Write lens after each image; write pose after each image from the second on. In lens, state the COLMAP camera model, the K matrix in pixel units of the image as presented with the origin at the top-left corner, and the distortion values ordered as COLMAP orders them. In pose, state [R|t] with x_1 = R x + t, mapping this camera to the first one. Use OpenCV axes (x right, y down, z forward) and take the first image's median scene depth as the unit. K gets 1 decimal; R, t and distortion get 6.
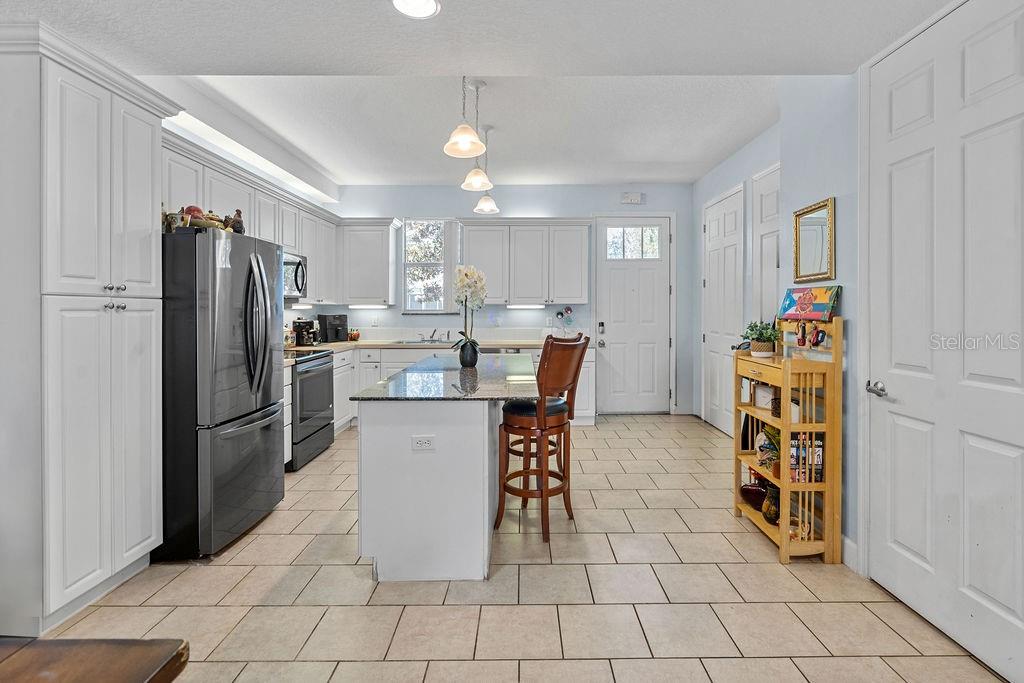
lens RADIAL K [[478.3, 0, 514.4], [0, 478.3, 308.7], [0, 0, 1]] dist [-0.000978, 0.000429]
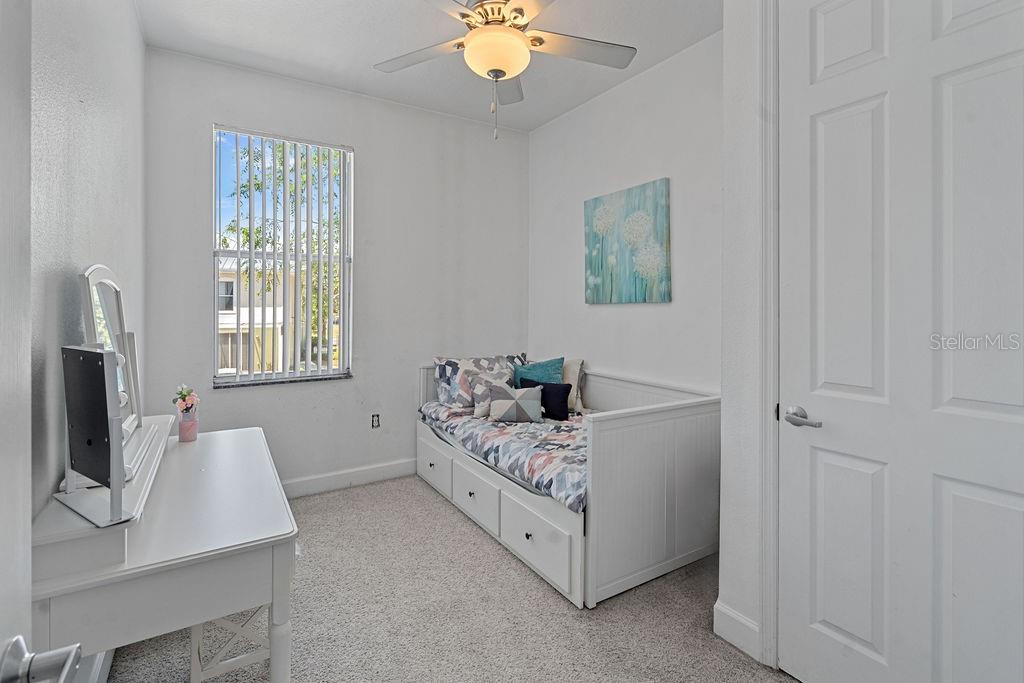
lens RADIAL K [[478.3, 0, 514.4], [0, 478.3, 308.7], [0, 0, 1]] dist [-0.000978, 0.000429]
pose [[0.846515, 0.002242, 0.532360, -0.009331], [-0.003095, 0.999995, 0.000709, 0.001068], [-0.532356, -0.002248, 0.846518, 0.905836]]
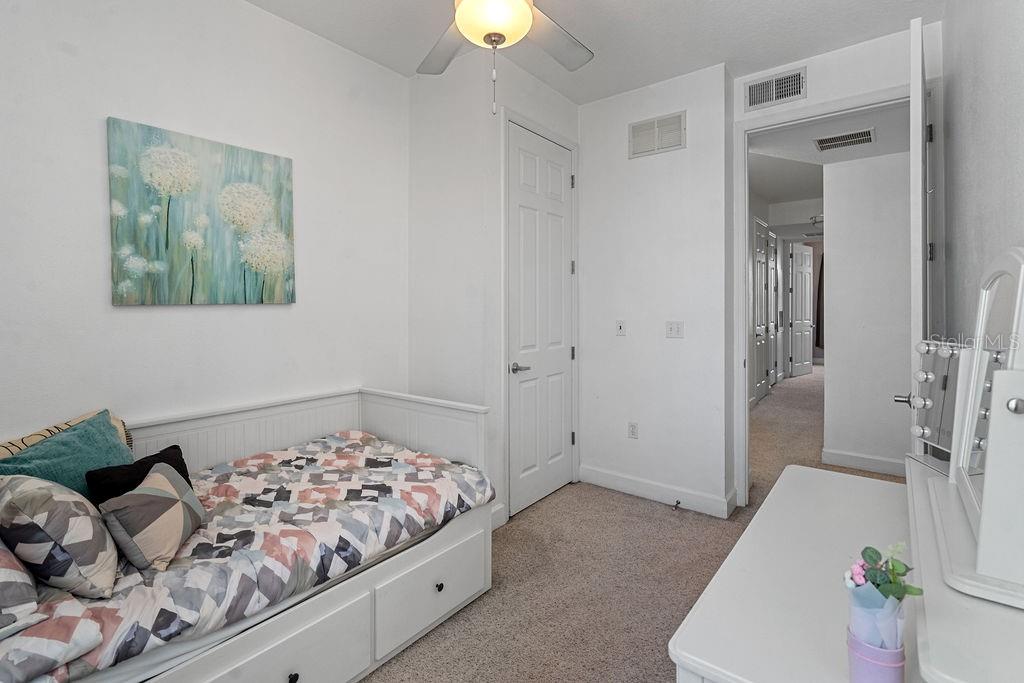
lens RADIAL K [[461.6, 0, 509.1], [0, 461.6, 303.0], [0, 0, 1]] dist [-0.000965, -0.000092]
pose [[-0.771219, 0.002773, 0.636564, -0.082580], [0.003474, 0.999994, -0.000147, -0.024891], [-0.636561, 0.002098, -0.771224, 3.050664]]
